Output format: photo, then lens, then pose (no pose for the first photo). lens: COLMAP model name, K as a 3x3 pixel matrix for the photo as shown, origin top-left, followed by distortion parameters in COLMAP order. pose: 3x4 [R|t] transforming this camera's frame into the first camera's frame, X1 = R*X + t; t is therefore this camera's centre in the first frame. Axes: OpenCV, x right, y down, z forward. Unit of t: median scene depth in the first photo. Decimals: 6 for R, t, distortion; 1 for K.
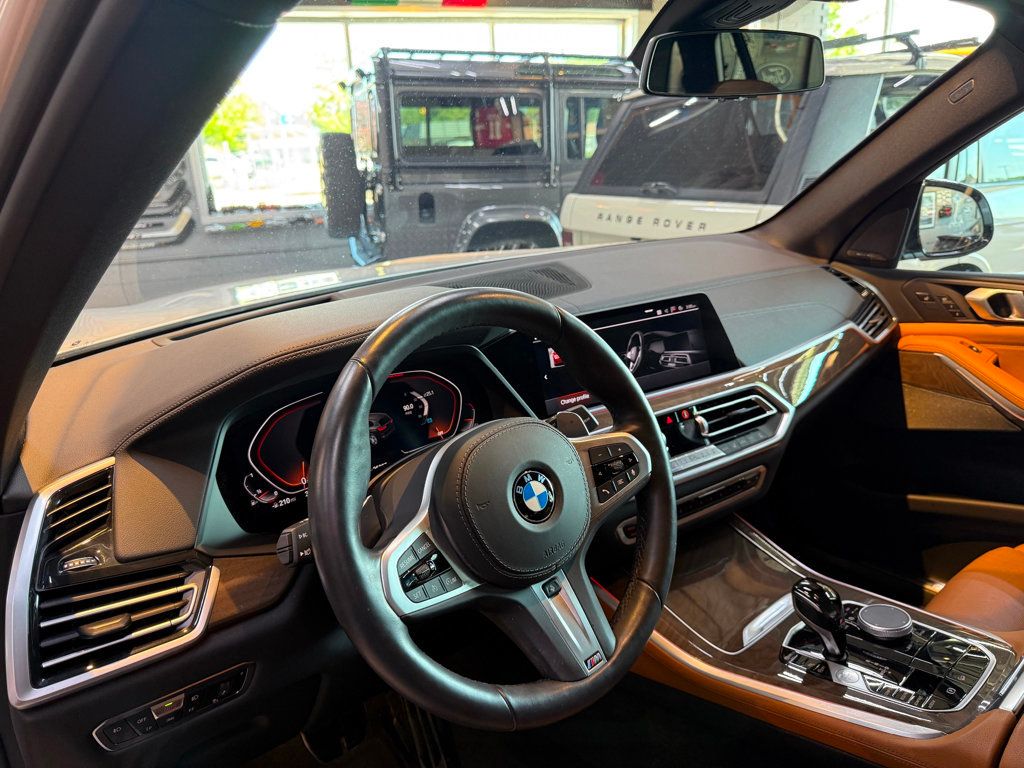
lens RADIAL K [[743.6, 0, 512.4], [0, 743.6, 378.8], [0, 0, 1]] dist [0.006917, -0.029439]
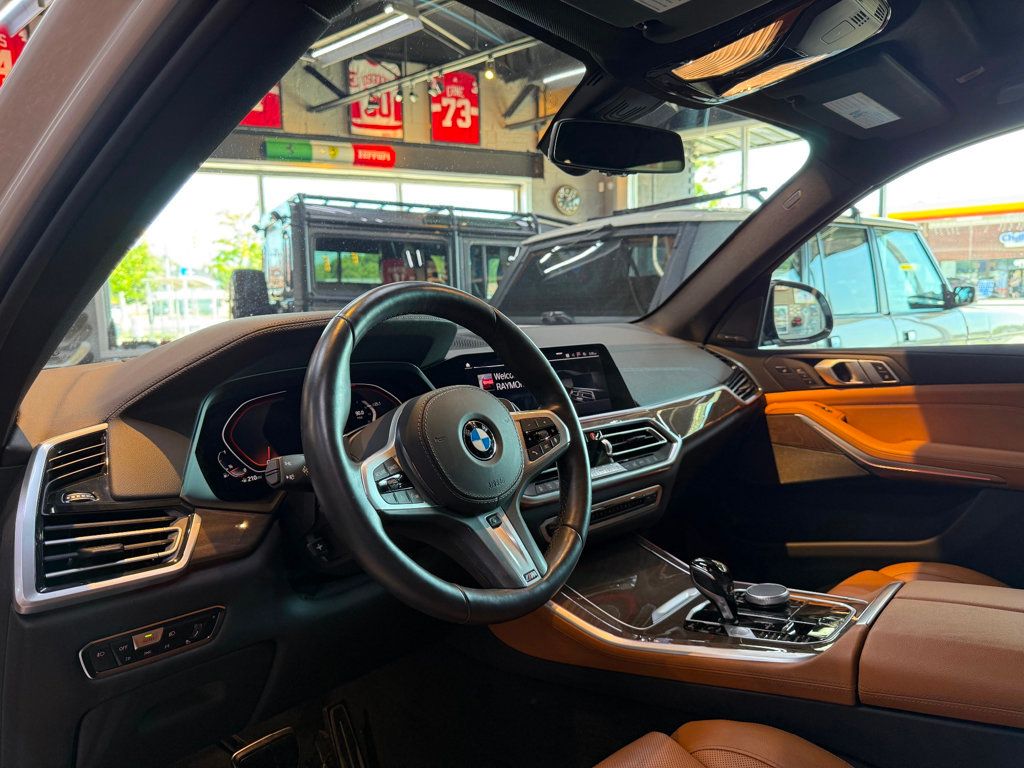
lens RADIAL K [[732.0, 0, 518.1], [0, 732.0, 383.1], [0, 0, 1]] dist [0.088037, -0.183182]
pose [[0.990074, 0.001581, 0.140539, -0.044880], [0.026053, 0.980543, -0.194570, 0.174318], [-0.138112, 0.196300, 0.970768, -0.119432]]
